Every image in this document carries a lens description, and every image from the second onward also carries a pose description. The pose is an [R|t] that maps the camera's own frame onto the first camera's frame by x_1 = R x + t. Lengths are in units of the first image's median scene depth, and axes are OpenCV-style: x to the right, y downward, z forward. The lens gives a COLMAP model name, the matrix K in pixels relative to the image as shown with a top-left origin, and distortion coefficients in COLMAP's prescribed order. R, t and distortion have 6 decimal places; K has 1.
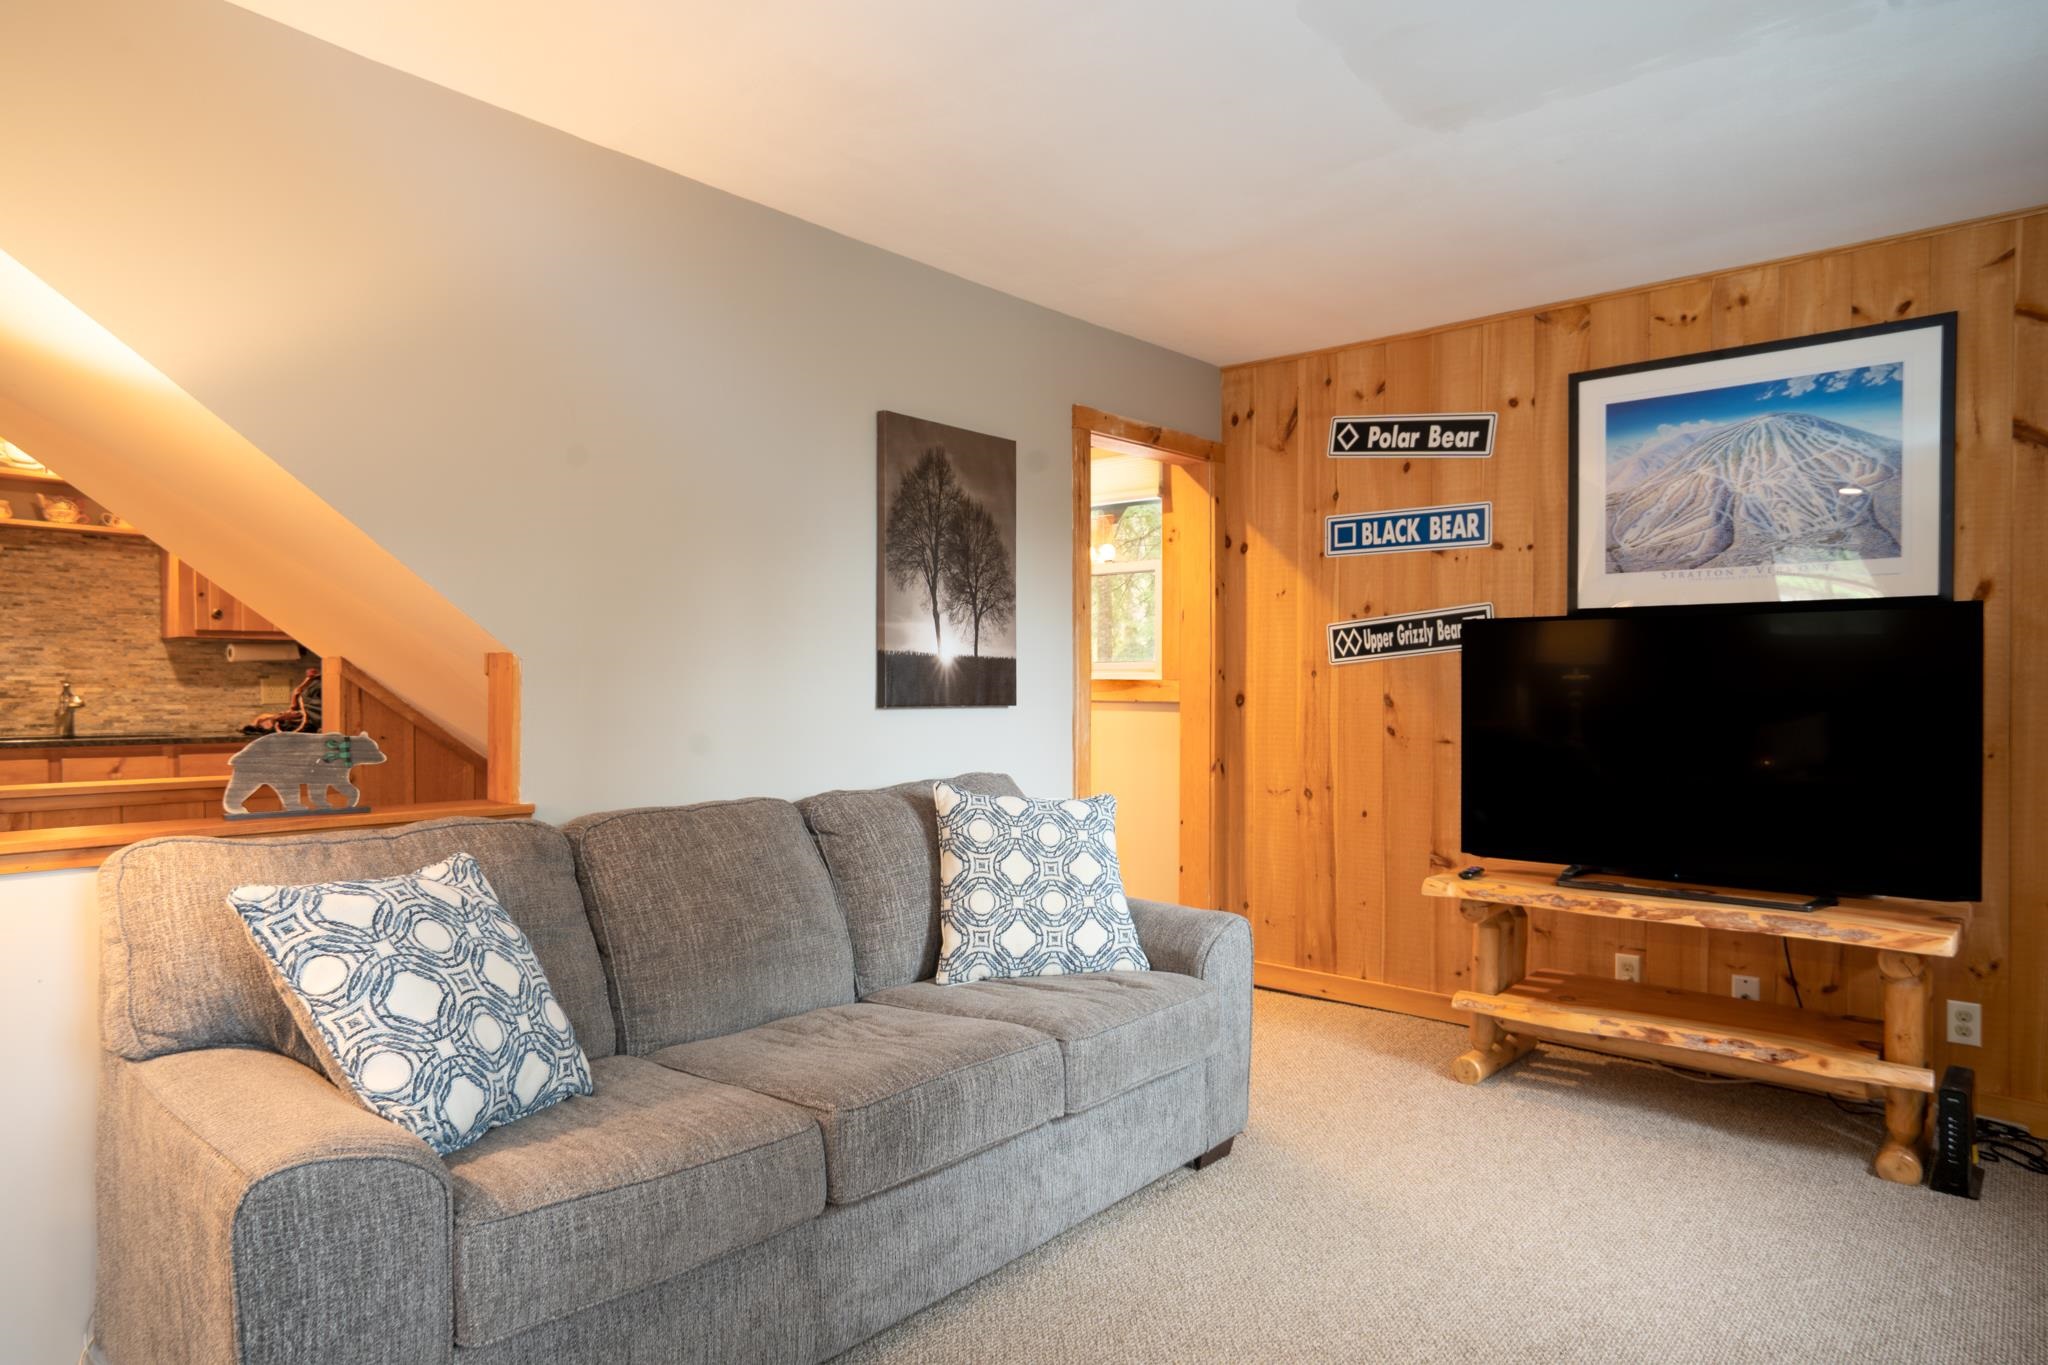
lens RADIAL K [[1177.7, 0, 1016.9], [0, 1177.7, 693.2], [0, 0, 1]] dist [-0.046535, 0.038518]
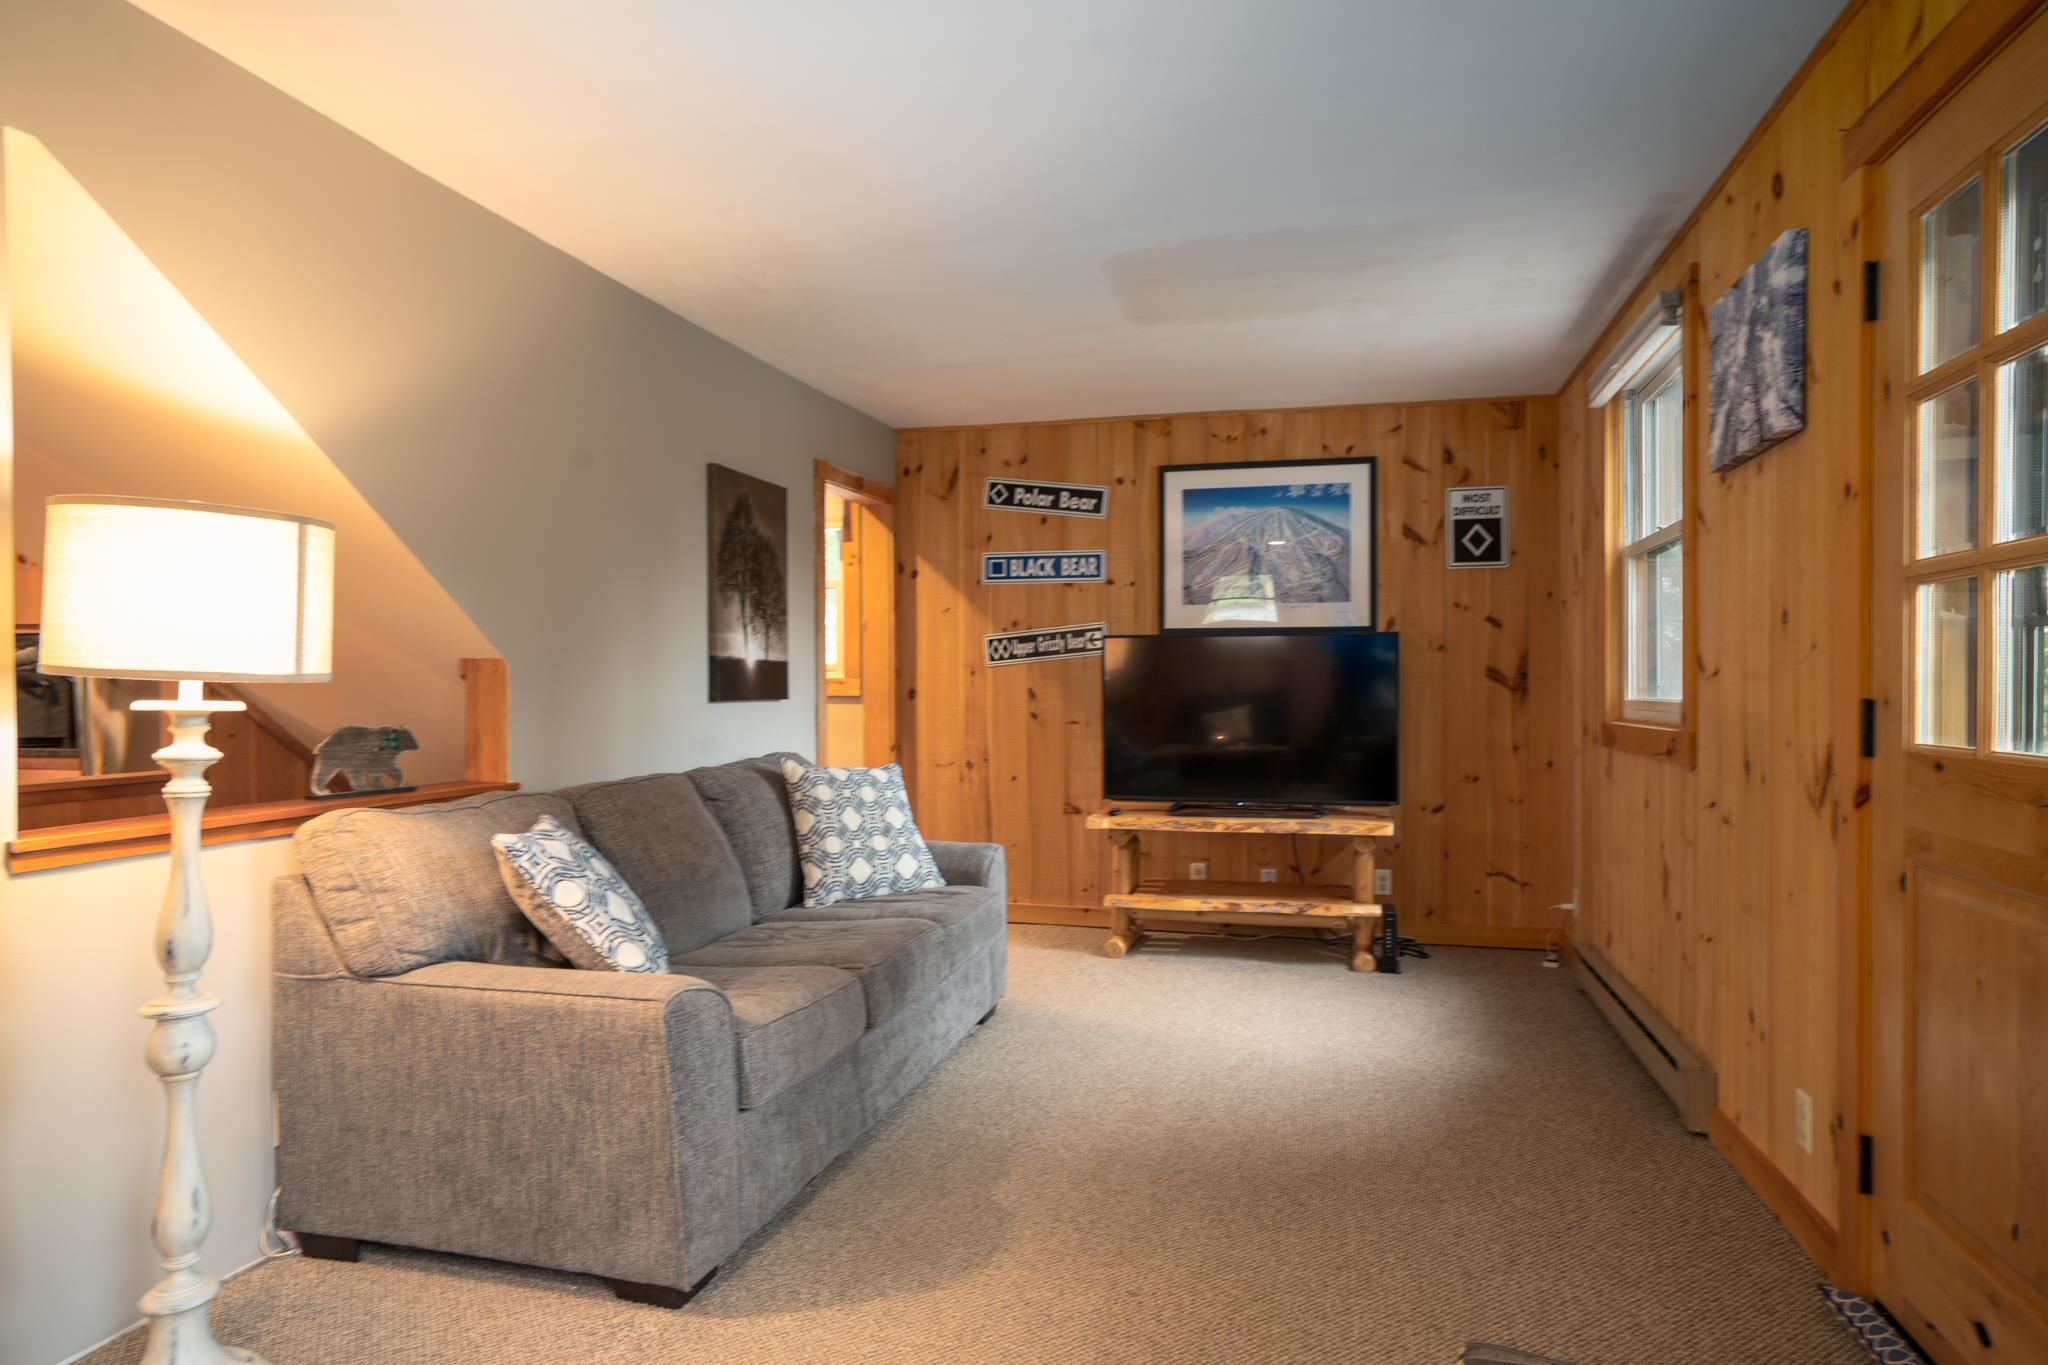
lens RADIAL K [[1182.4, 0, 1024.0], [0, 1182.4, 682.5], [0, 0, 1]] dist [-0.061977, 0.047589]
pose [[0.891997, -0.005048, 0.452014, -0.364782], [0.007709, 0.999962, -0.004044, -0.000404], [-0.451976, 0.007092, 0.892002, -0.246745]]
